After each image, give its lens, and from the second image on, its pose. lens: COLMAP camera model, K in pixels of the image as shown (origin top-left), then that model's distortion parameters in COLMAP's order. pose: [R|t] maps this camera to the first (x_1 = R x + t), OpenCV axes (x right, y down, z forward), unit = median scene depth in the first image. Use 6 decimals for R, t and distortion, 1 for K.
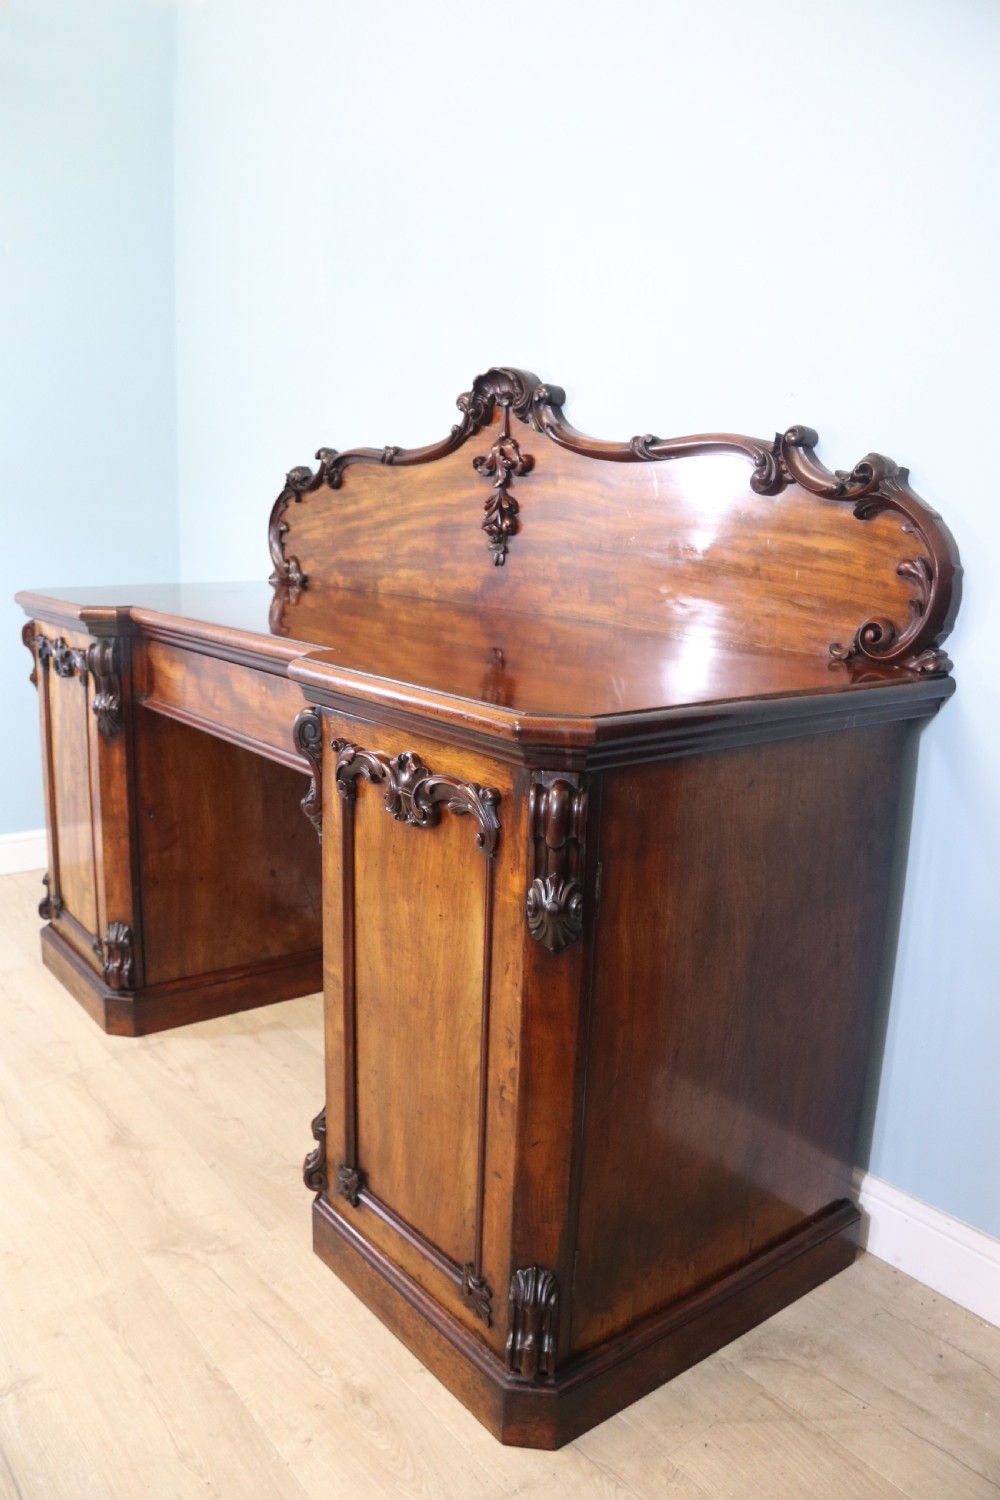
lens RADIAL K [[1127.1, 0, 519.5], [0, 1127.1, 770.5], [0, 0, 1]] dist [-0.173890, 0.097919]
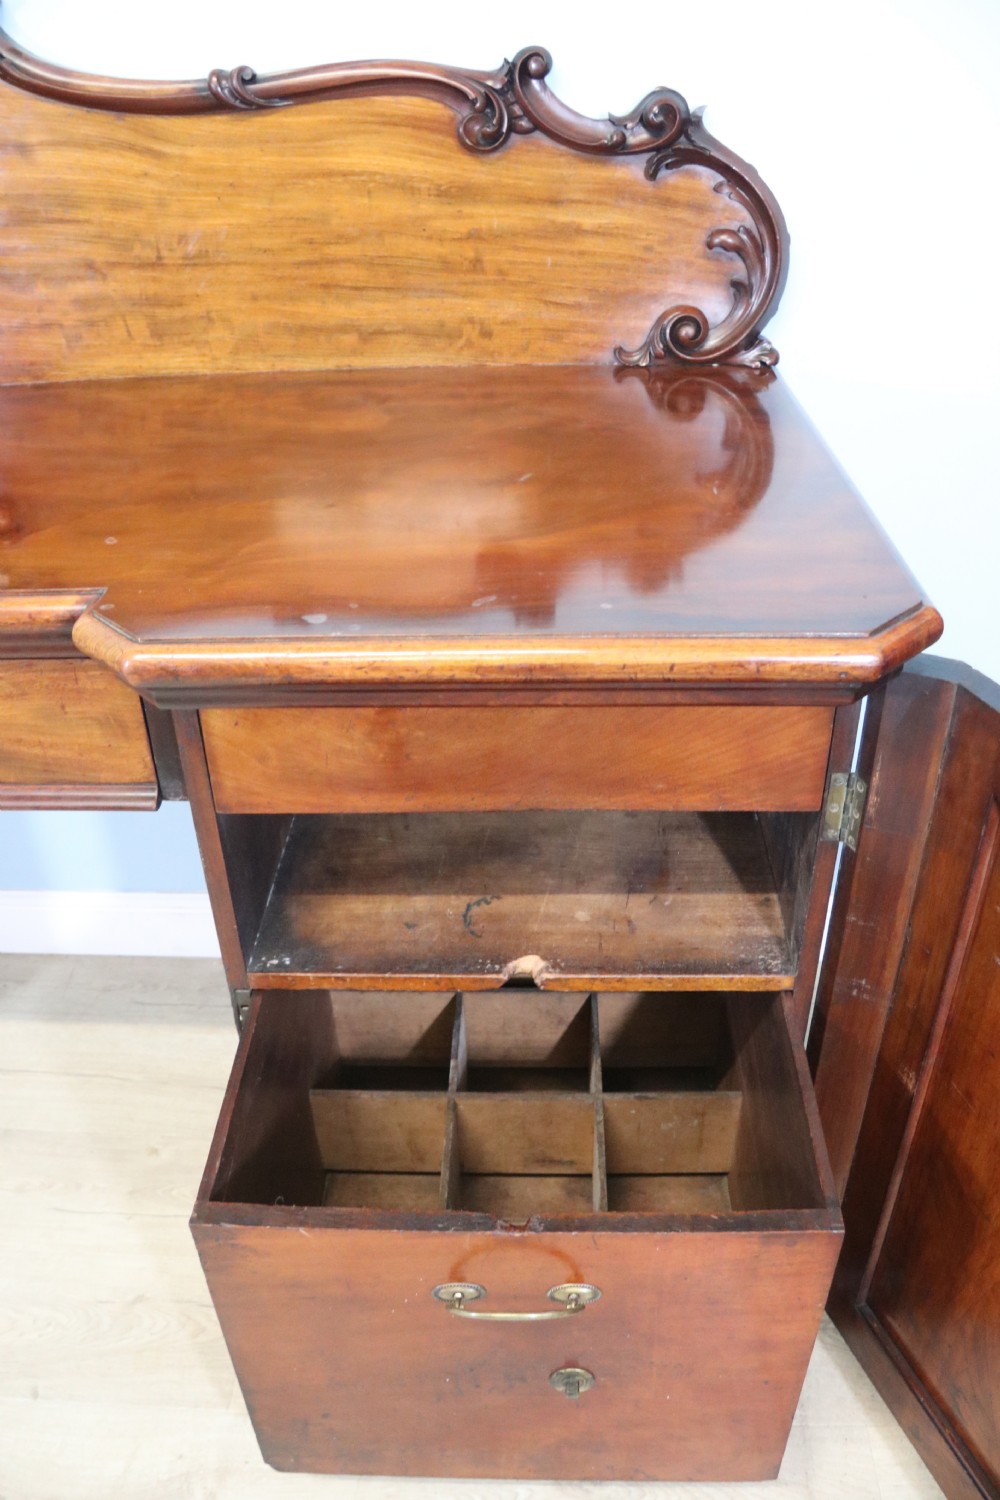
lens RADIAL K [[1127.1, 0, 496.2], [0, 1127.1, 734.9], [0, 0, 1]] dist [-0.173890, 0.097919]
pose [[0.644855, -0.440351, 0.624703, -0.370693], [0.215384, 0.888921, 0.404265, -0.200672], [-0.733330, -0.126141, 0.668069, 0.502683]]
